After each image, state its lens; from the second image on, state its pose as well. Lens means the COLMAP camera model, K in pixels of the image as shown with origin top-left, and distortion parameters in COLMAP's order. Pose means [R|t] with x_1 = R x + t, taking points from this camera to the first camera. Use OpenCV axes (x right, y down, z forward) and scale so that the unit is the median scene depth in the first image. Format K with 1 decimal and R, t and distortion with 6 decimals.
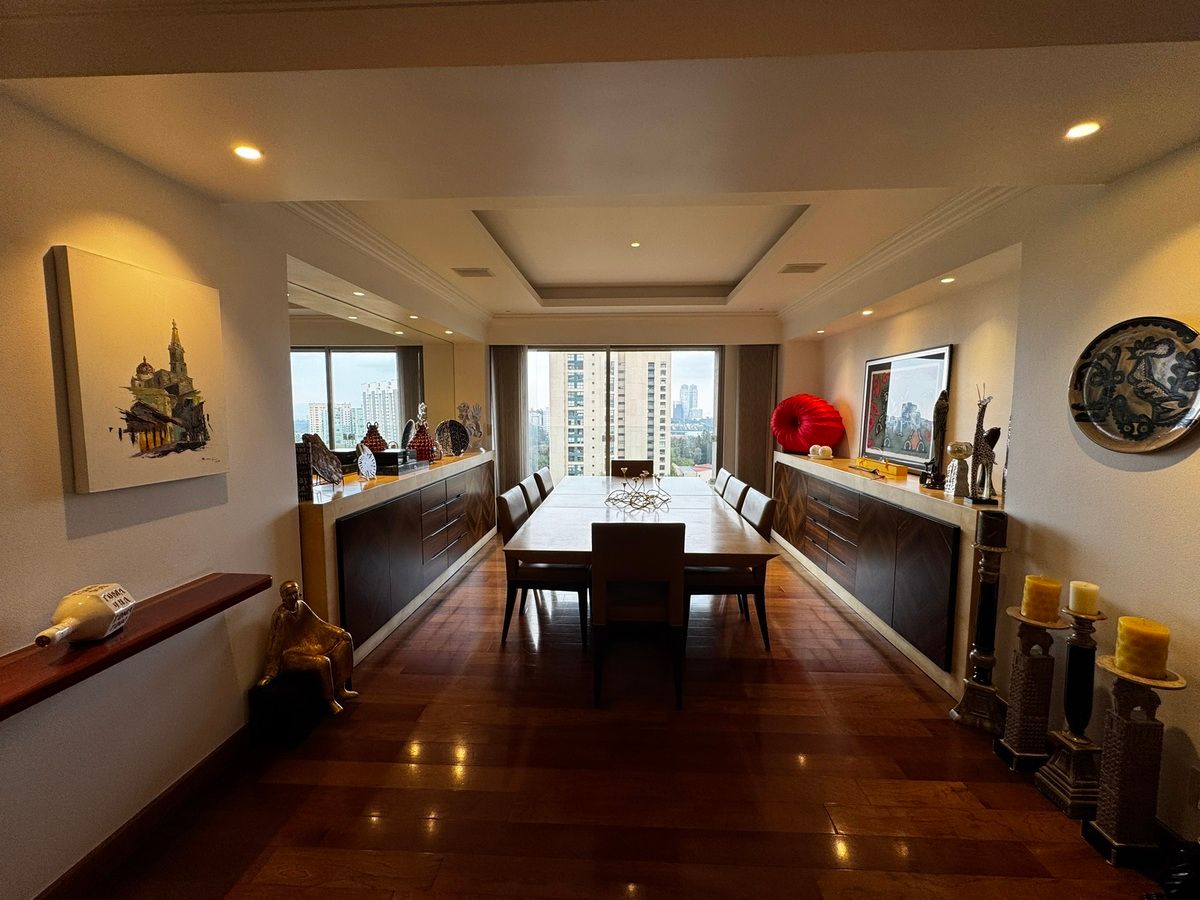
lens RADIAL K [[480.2, 0, 598.6], [0, 480.2, 448.9], [0, 0, 1]] dist [0.000037, -0.000608]
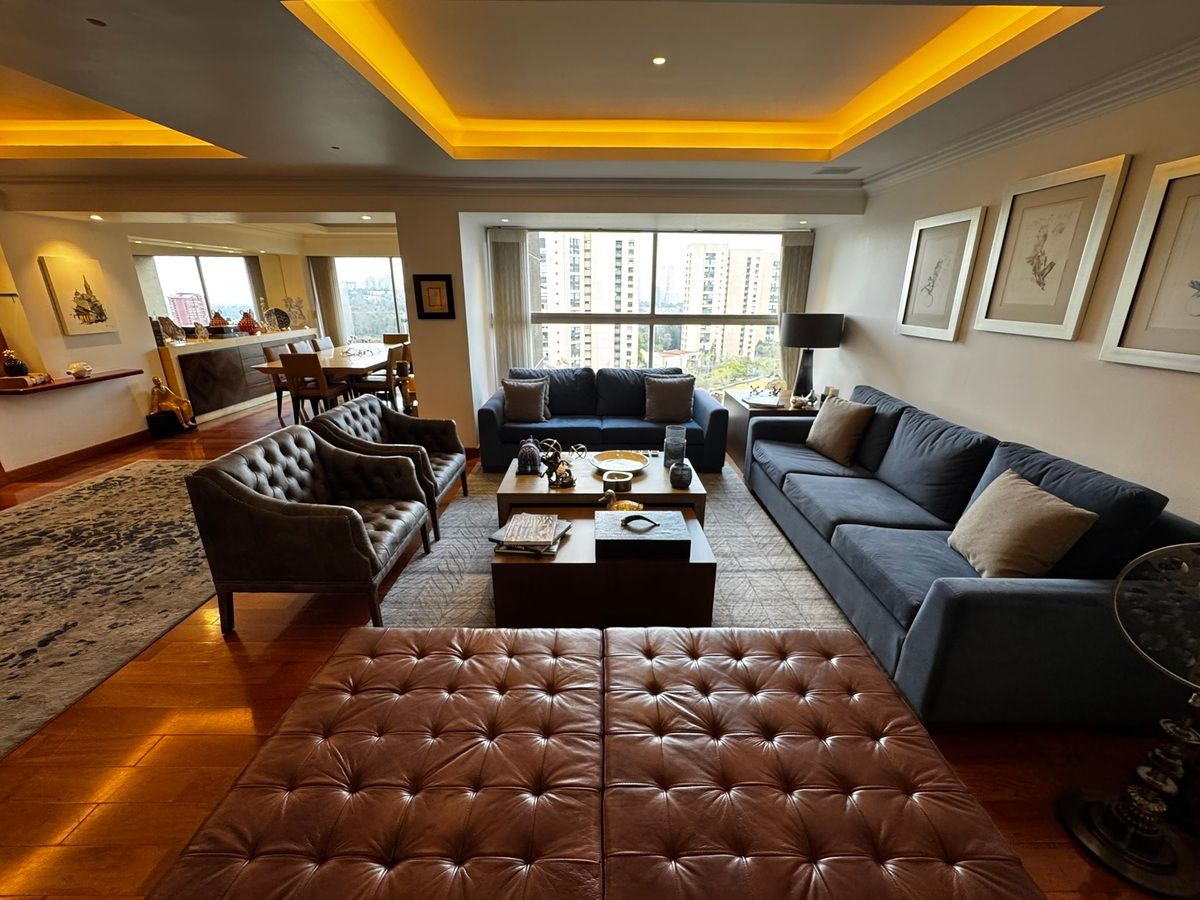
lens RADIAL K [[480.2, 0, 602.6], [0, 480.2, 445.5], [0, 0, 1]] dist [0.000037, -0.000608]
pose [[0.997629, -0.015362, 0.067090, 1.118596], [-0.000151, 0.974282, 0.225331, 0.042573], [-0.068826, -0.224807, 0.971970, -1.245281]]
